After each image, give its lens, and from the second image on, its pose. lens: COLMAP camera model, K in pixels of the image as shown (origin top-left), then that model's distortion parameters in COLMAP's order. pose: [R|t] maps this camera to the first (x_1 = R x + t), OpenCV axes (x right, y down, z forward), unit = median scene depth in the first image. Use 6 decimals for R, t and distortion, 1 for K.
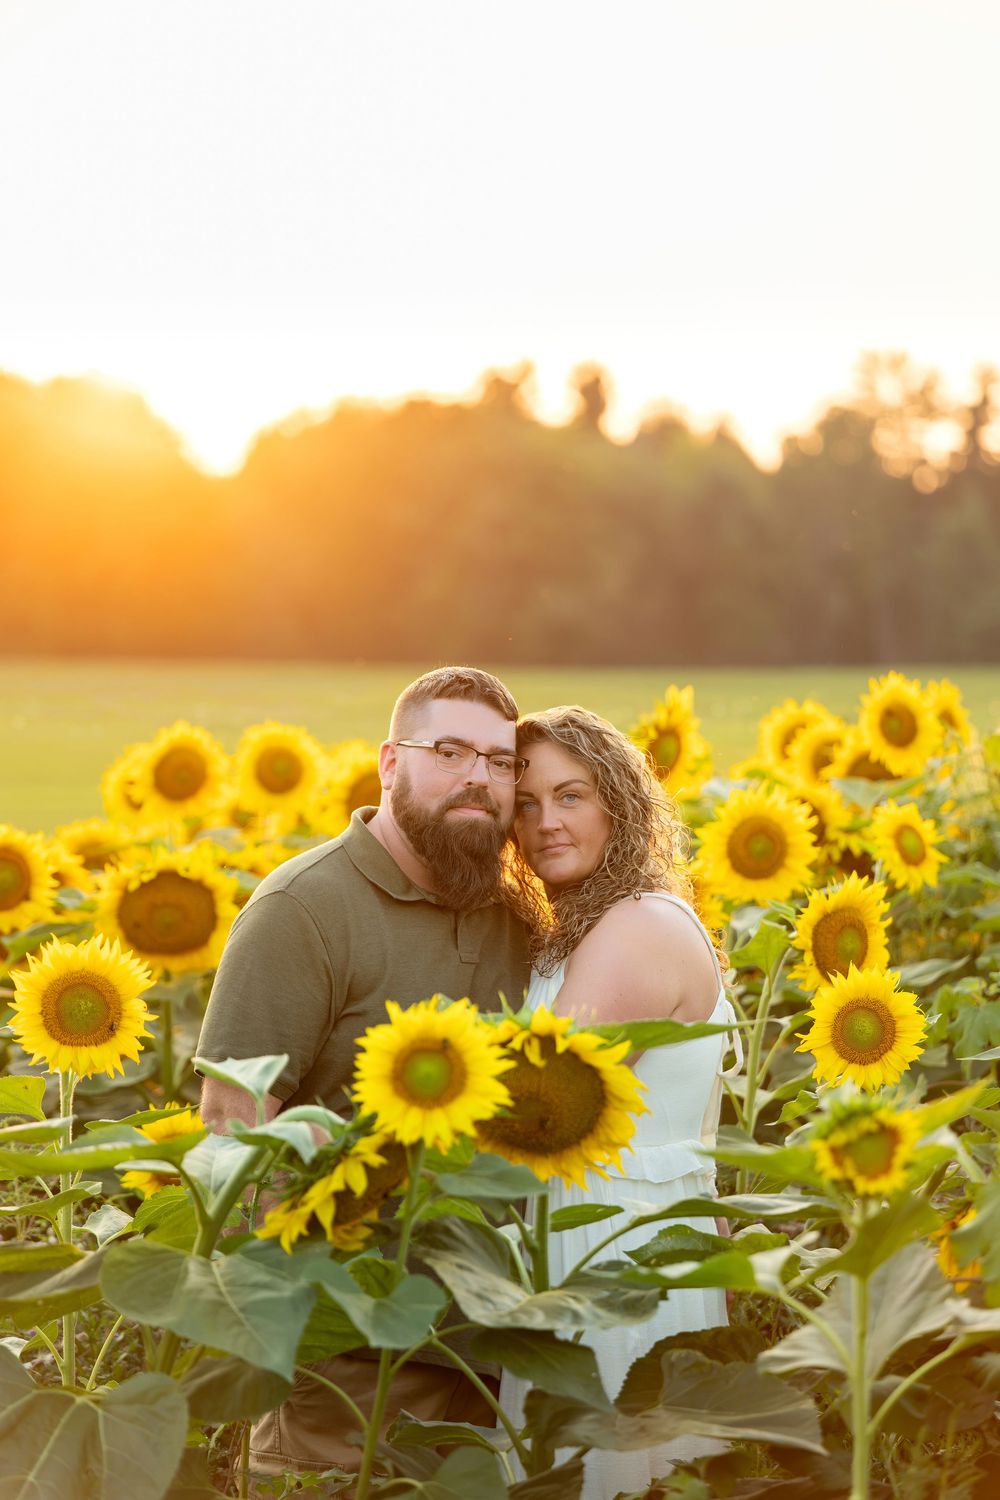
lens RADIAL K [[7132.7, 0, 502.6], [0, 7132.7, 753.3], [0, 0, 1]] dist [-0.070587, 0.000000]
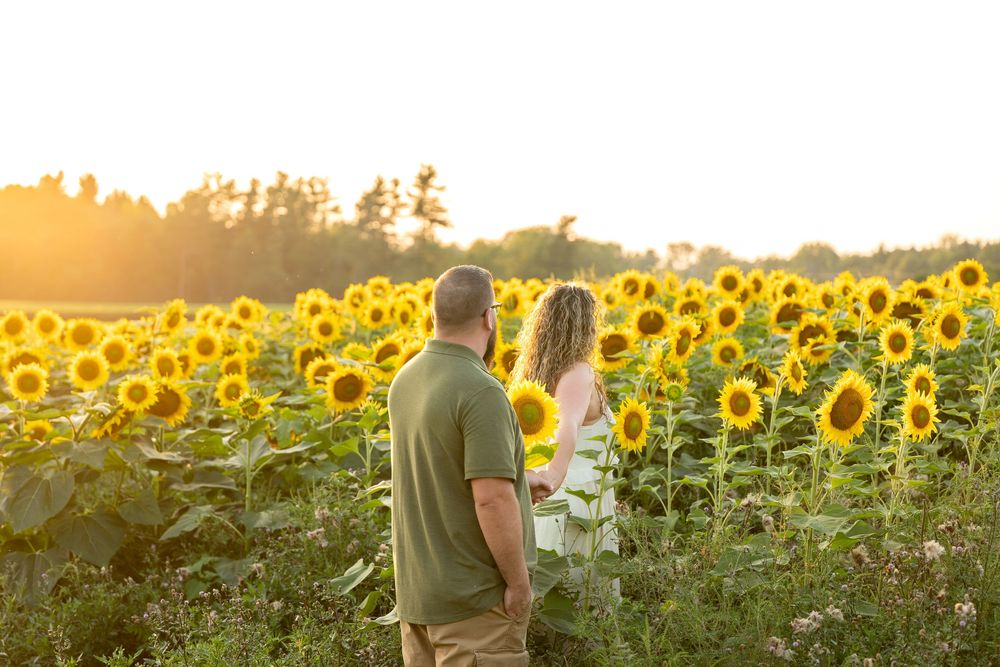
lens RADIAL K [[3029.0, 0, 481.9], [0, 3029.0, 324.5], [0, 0, 1]] dist [1.421809, 0.000000]
pose [[0.989820, 0.002292, 0.142306, -0.056193], [-0.001636, 0.999987, -0.004726, 0.012457], [-0.142315, 0.004446, 0.989811, -0.617280]]
